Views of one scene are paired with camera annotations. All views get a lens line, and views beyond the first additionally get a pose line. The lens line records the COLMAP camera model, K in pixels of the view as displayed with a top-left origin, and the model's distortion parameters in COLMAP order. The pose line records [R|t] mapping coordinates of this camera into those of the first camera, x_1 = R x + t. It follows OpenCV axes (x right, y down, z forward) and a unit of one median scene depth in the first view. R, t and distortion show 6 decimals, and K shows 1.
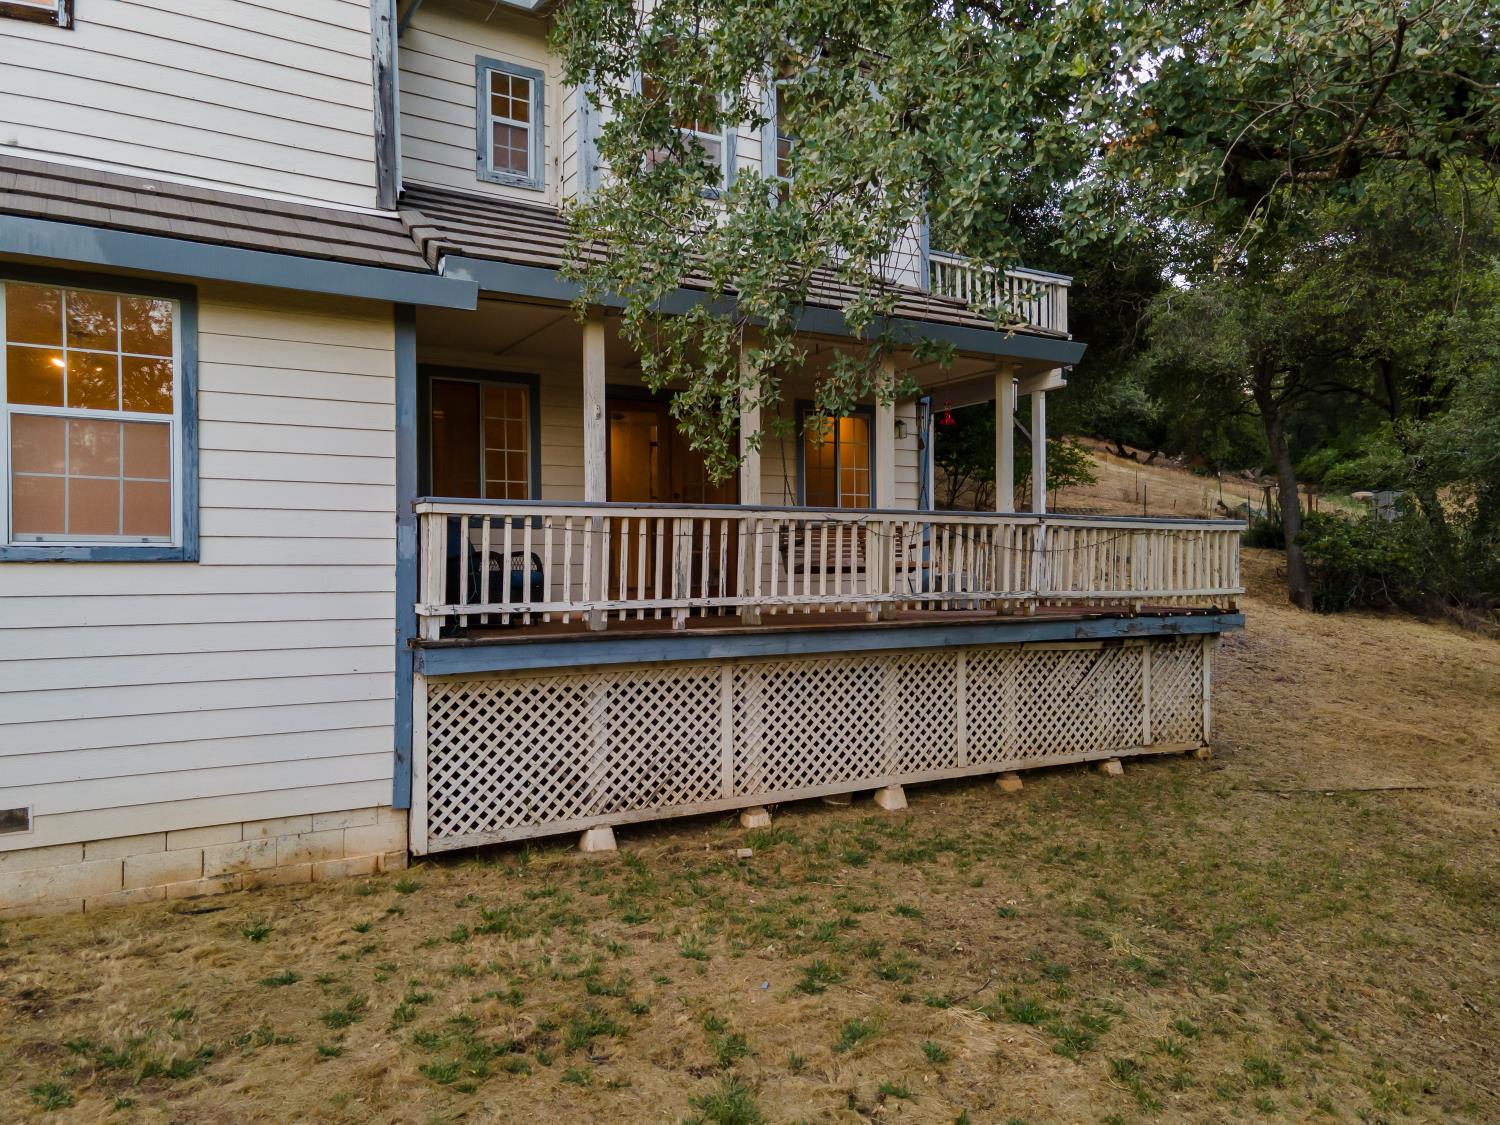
lens RADIAL K [[1094.8, 0, 740.8], [0, 1094.8, 562.0], [0, 0, 1]] dist [0.075889, -0.041449]
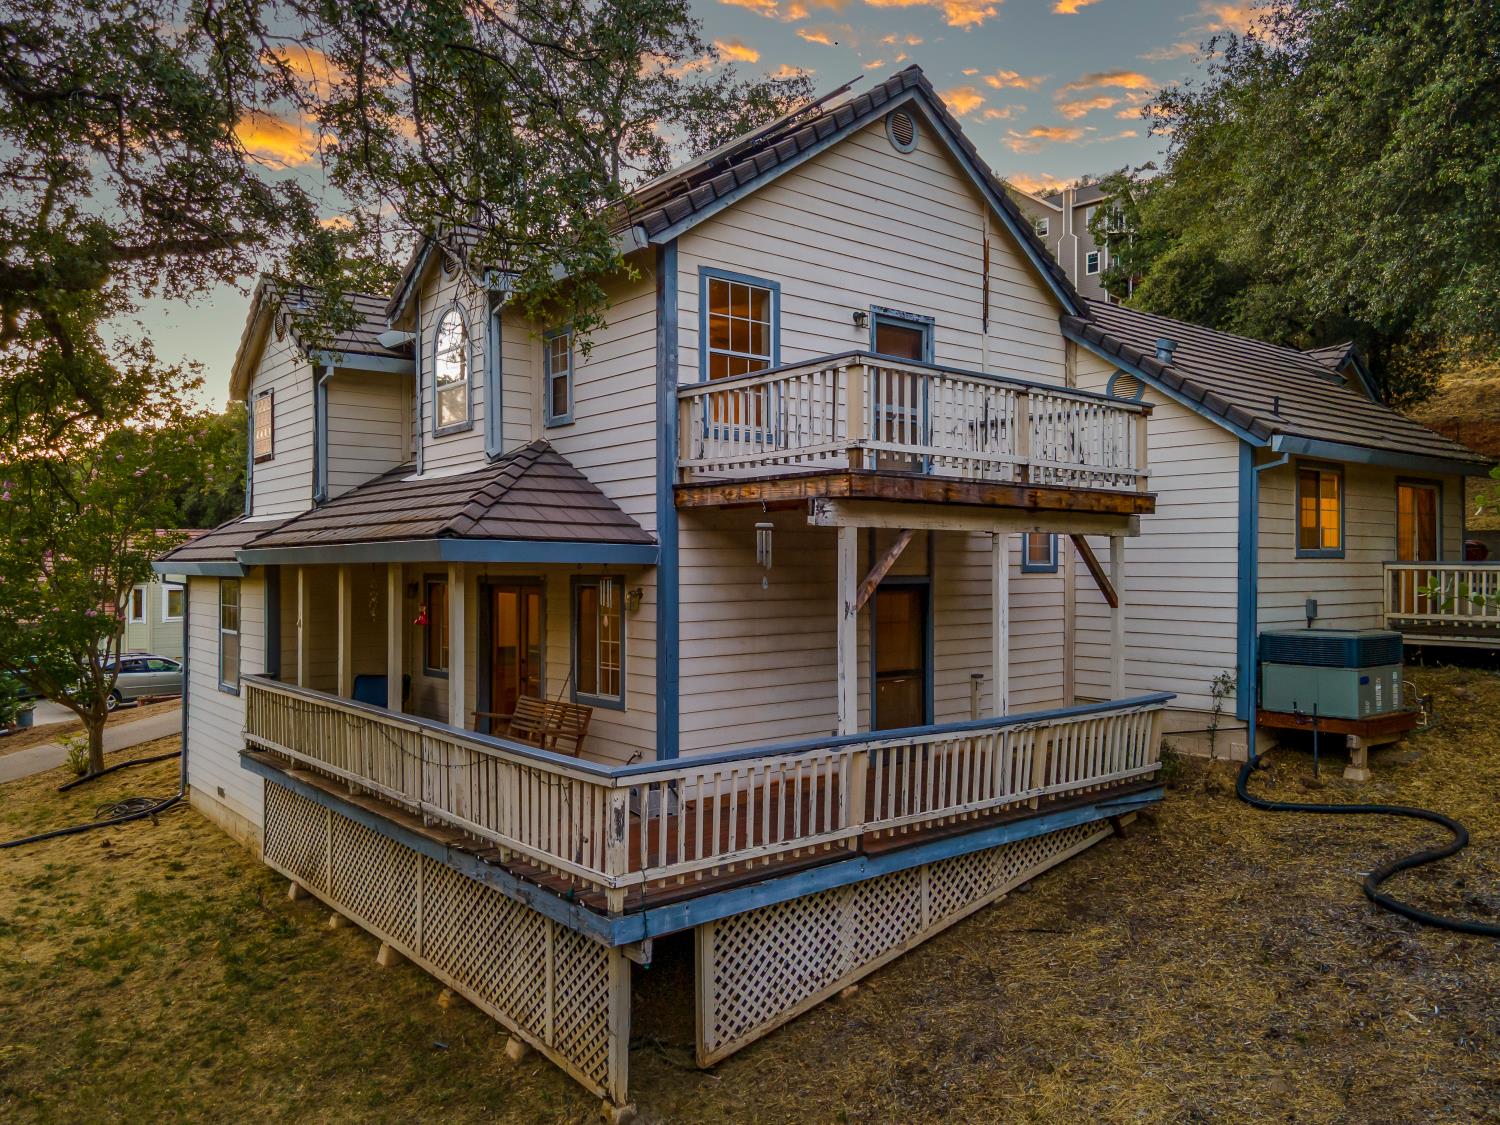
lens RADIAL K [[1079.2, 0, 742.6], [0, 1079.2, 562.9], [0, 0, 1]] dist [0.058437, -0.005871]
pose [[0.155384, 0.001148, -0.987853, 1.529358], [0.007032, 0.999973, 0.002269, -0.221278], [0.987829, -0.007299, 0.155372, 1.385457]]
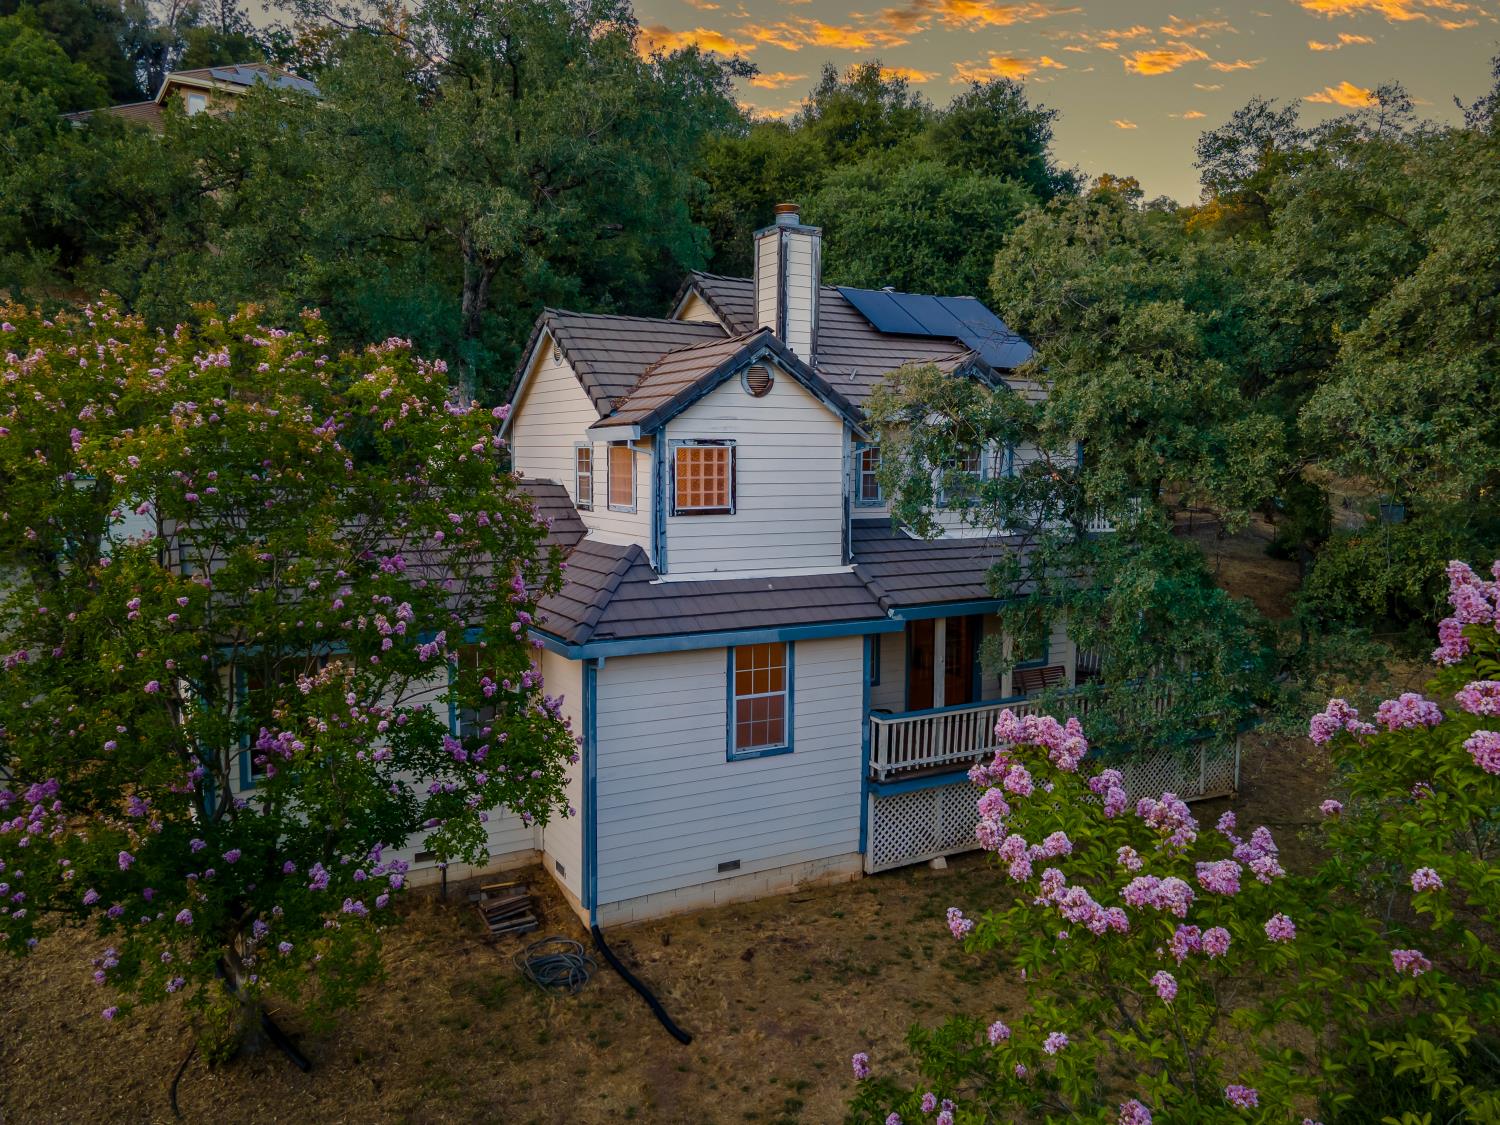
lens RADIAL K [[1094.8, 0, 740.8], [0, 1094.8, 562.0], [0, 0, 1]] dist [0.075889, -0.041449]
pose [[0.999659, 0.011879, -0.023248, -0.457597], [-0.009476, 0.994856, 0.100858, -0.516925], [0.024327, -0.100603, 0.994629, -1.017942]]
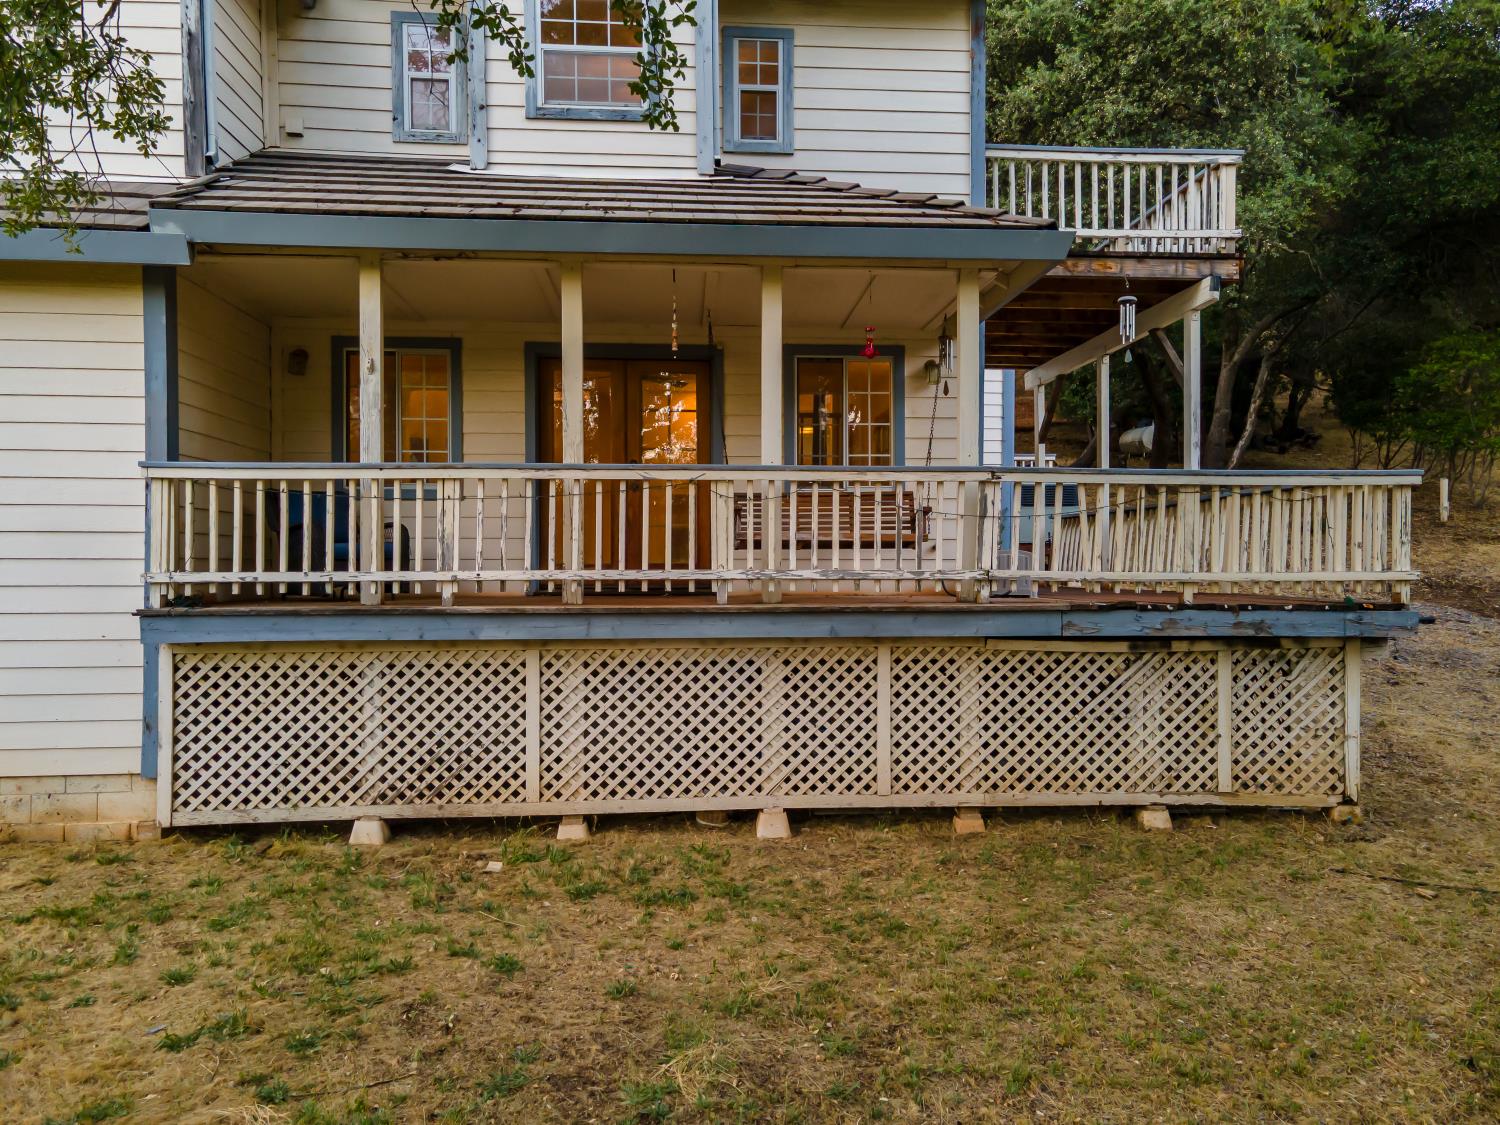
lens RADIAL K [[1079.2, 0, 742.6], [0, 1079.2, 562.9], [0, 0, 1]] dist [0.058437, -0.005871]
pose [[0.890856, 0.005032, -0.454259, 0.556411], [-0.001796, 0.999970, 0.007556, 0.020351], [0.454283, -0.005916, 0.890838, 0.331042]]
